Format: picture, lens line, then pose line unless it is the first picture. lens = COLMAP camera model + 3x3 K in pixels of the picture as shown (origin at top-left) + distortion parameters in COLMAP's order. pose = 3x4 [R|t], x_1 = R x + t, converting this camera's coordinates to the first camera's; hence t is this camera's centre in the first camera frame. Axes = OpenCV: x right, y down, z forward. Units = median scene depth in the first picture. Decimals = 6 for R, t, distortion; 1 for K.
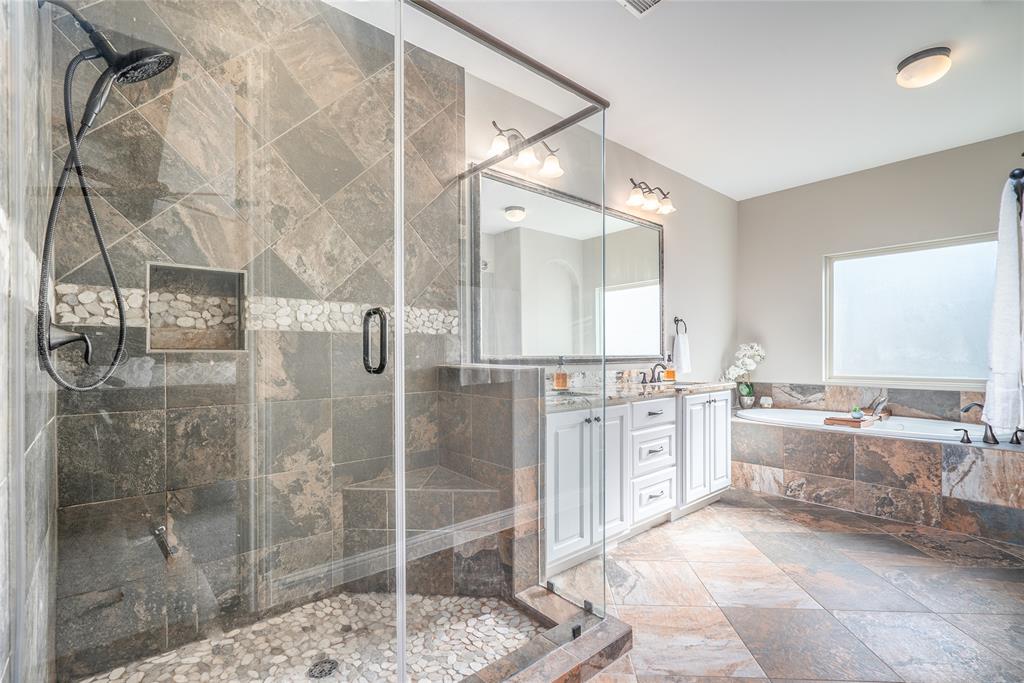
lens RADIAL K [[467.9, 0, 512.7], [0, 467.9, 353.4], [0, 0, 1]] dist [-0.002339, 0.000295]
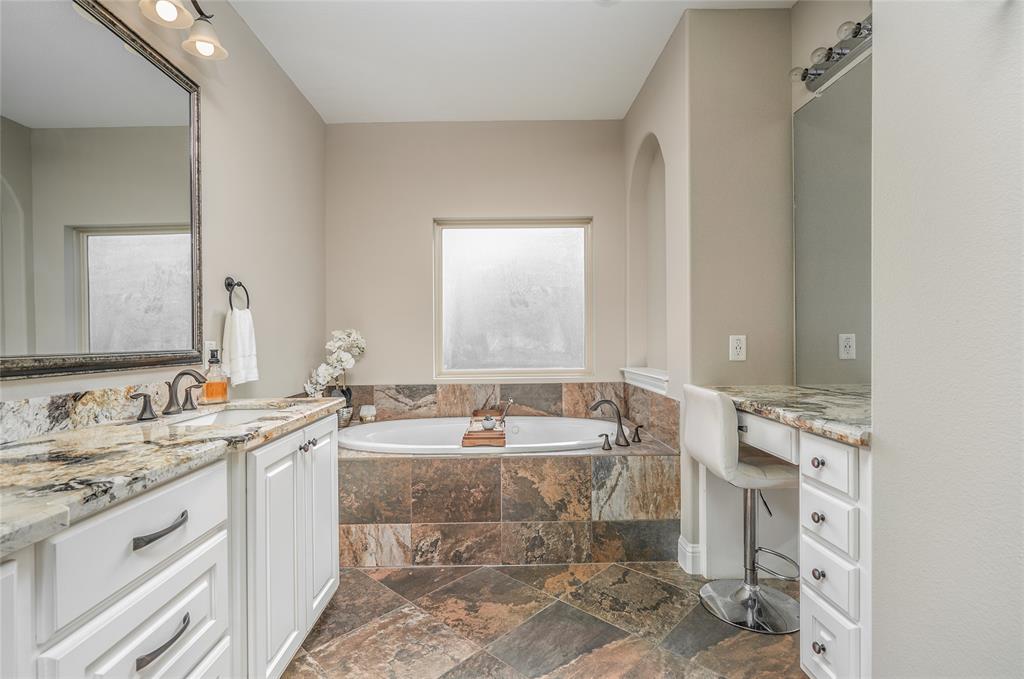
lens RADIAL K [[481.0, 0, 509.7], [0, 481.0, 337.1], [0, 0, 1]] dist [-0.005914, 0.000012]
pose [[0.648500, 0.002592, 0.761210, 0.169392], [0.006888, 0.999933, -0.009272, -0.003505], [-0.761184, 0.011256, 0.648439, 0.484316]]
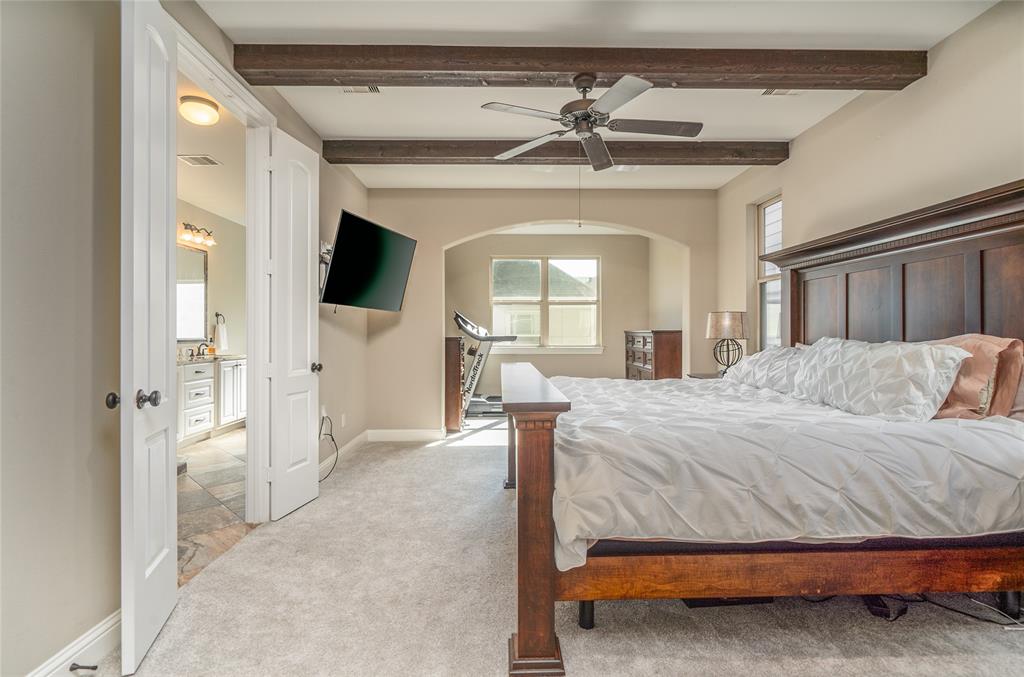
lens RADIAL K [[481.0, 0, 509.7], [0, 481.0, 336.1], [0, 0, 1]] dist [-0.005914, 0.000012]
pose [[0.649807, 0.005586, 0.760079, -0.242402], [-0.003056, 0.999984, -0.004736, 0.001785], [-0.760093, 0.000754, 0.649814, -0.825131]]
